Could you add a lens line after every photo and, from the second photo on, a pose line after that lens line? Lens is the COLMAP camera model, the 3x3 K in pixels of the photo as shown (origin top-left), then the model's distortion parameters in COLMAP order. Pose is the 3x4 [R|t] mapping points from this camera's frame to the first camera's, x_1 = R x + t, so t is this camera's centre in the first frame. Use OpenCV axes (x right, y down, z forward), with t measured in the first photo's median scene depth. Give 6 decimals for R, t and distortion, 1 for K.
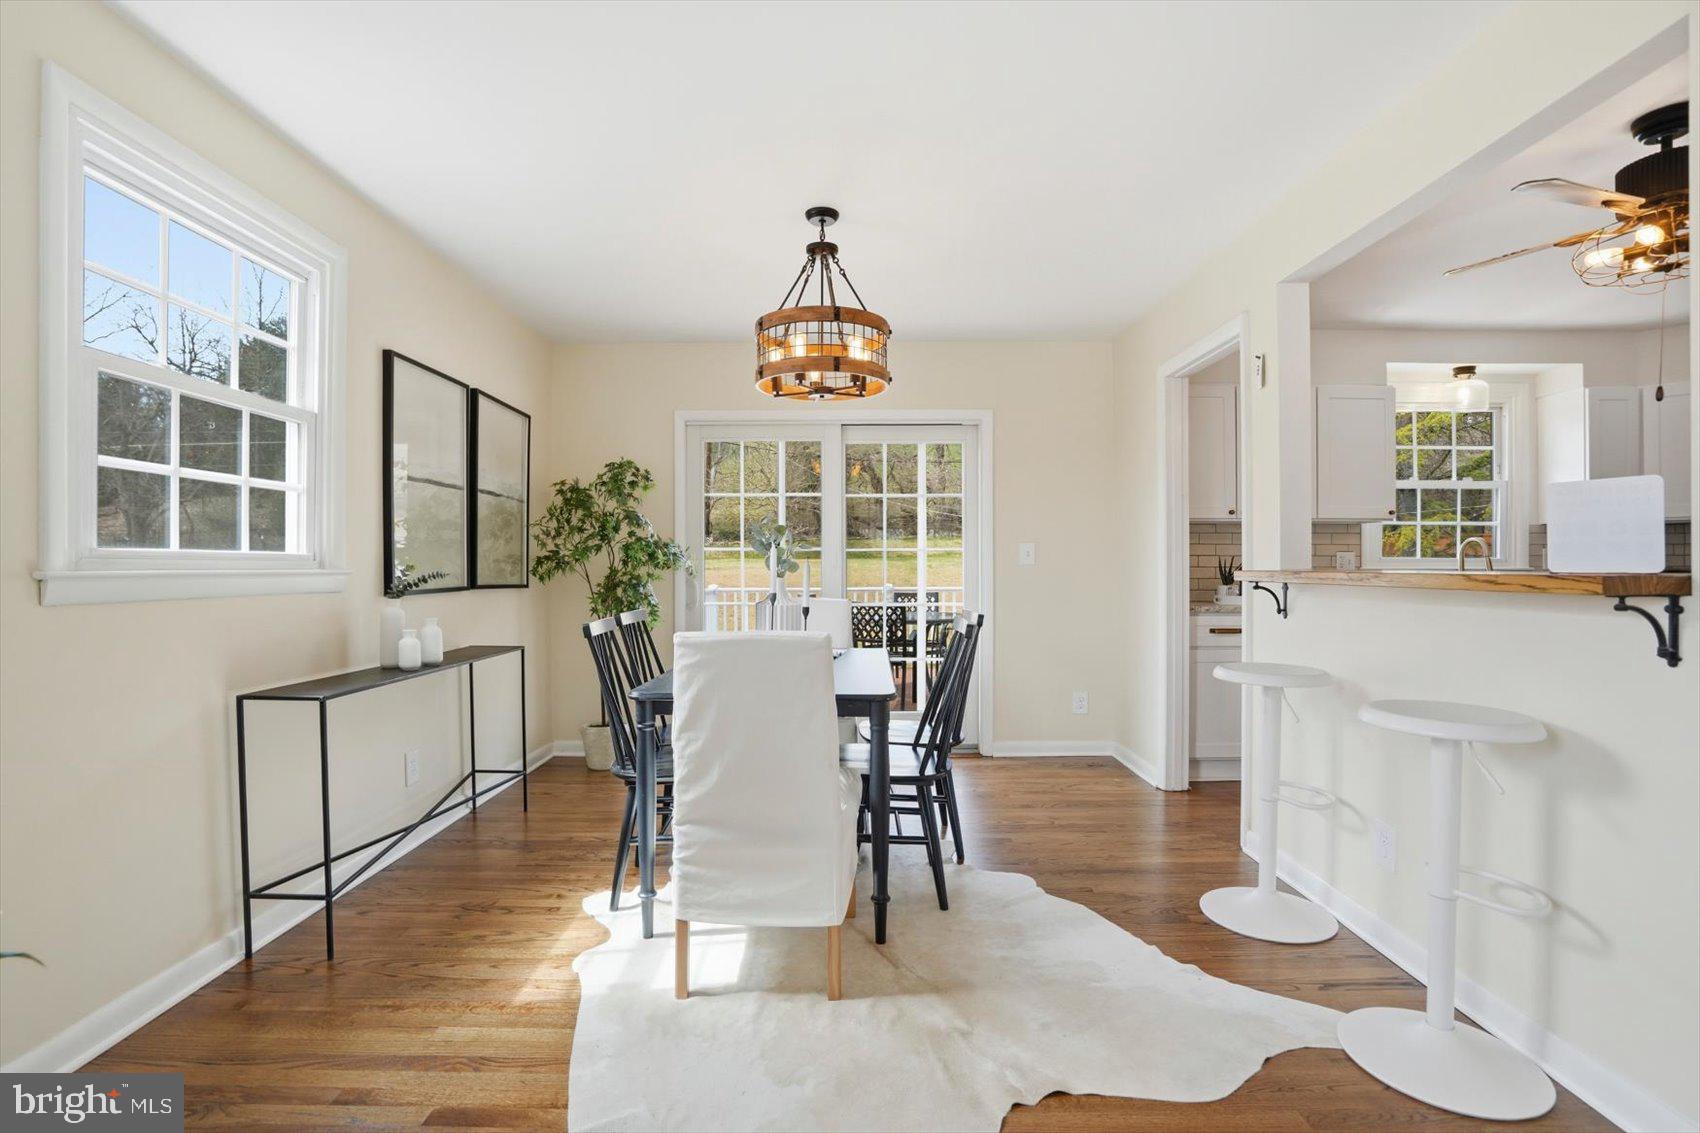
lens RADIAL K [[798.2, 0, 836.4], [0, 798.2, 572.5], [0, 0, 1]] dist [-0.023048, -0.000353]
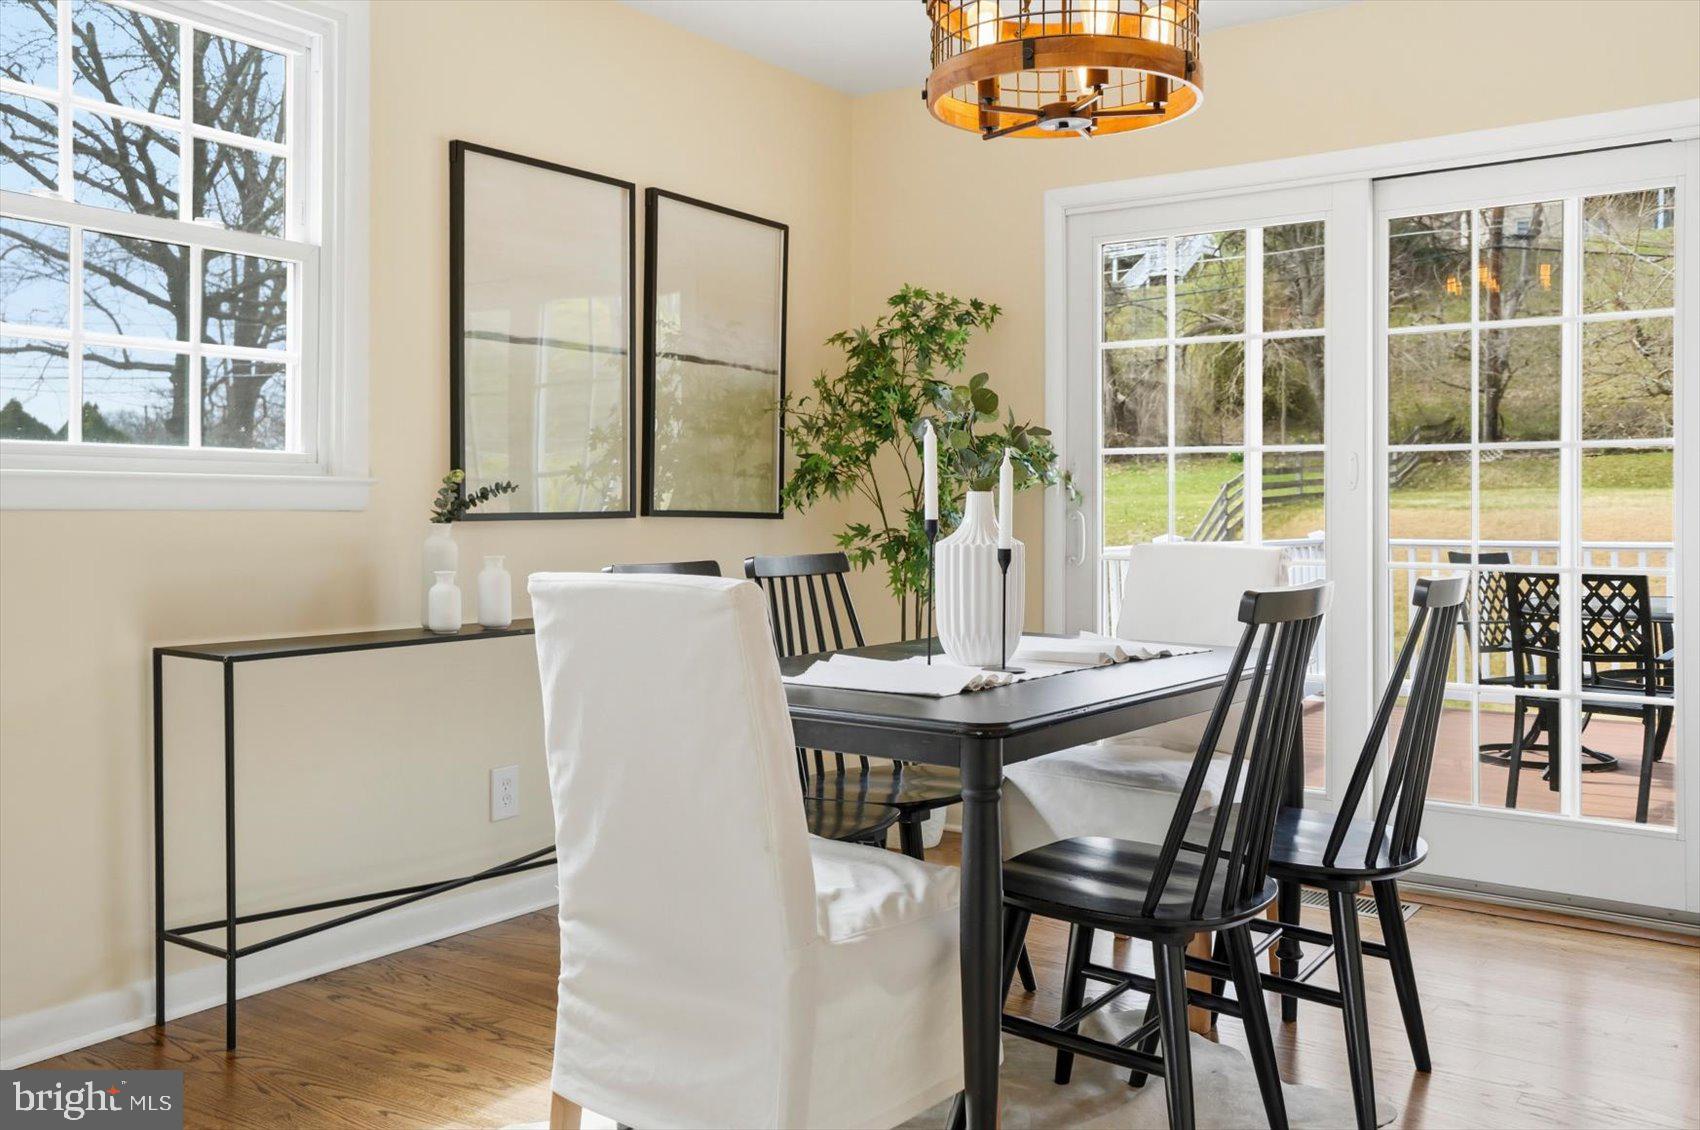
lens RADIAL K [[1509.4, 0, 864.7], [0, 1509.4, 497.6], [0, 0, 1]] dist [0.023889, -0.010828]
pose [[0.832475, 0.002342, -0.554058, 0.386627], [-0.009449, 0.999906, -0.009971, 0.019492], [0.553982, 0.013536, 0.832418, 0.154395]]
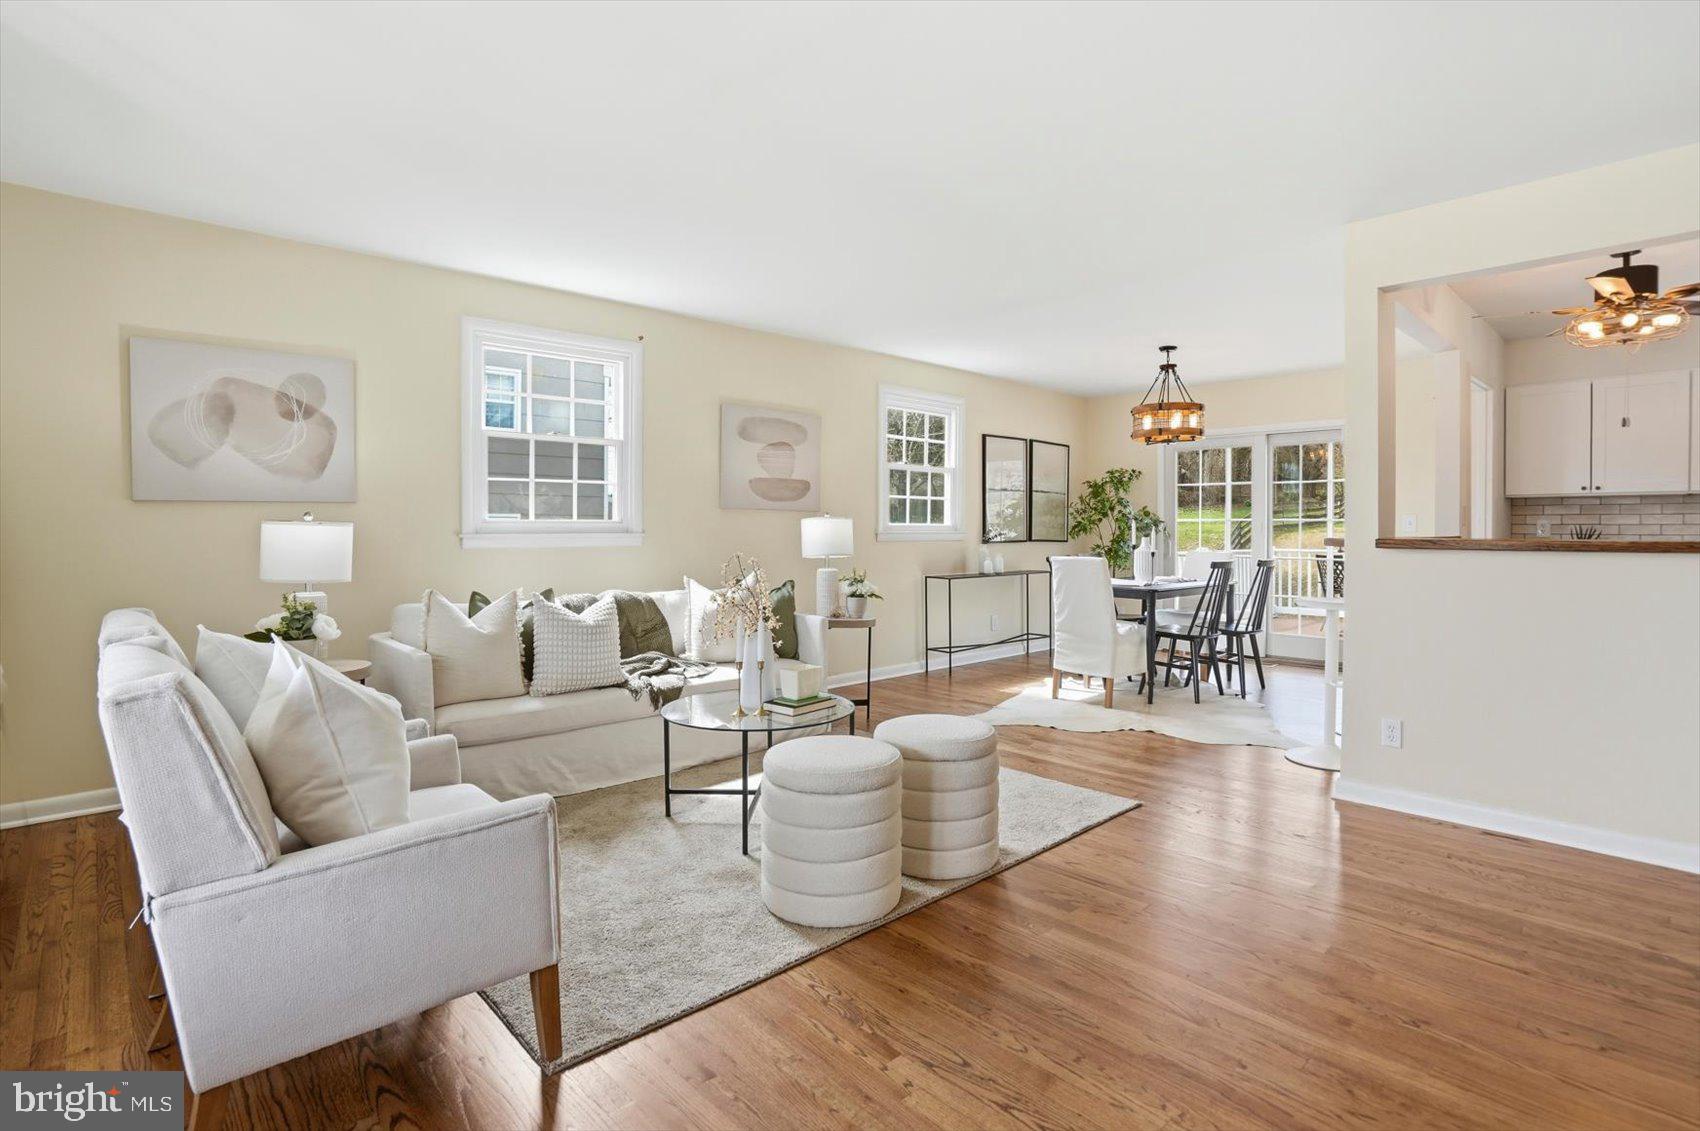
lens RADIAL K [[839.3, 0, 845.3], [0, 839.3, 544.9], [0, 0, 1]] dist [-0.043789, 0.004351]
pose [[0.693226, 0.018443, -0.720485, 0.867196], [-0.007858, 0.999807, 0.018032, -0.006088], [0.720678, -0.006839, 0.693236, -0.926213]]
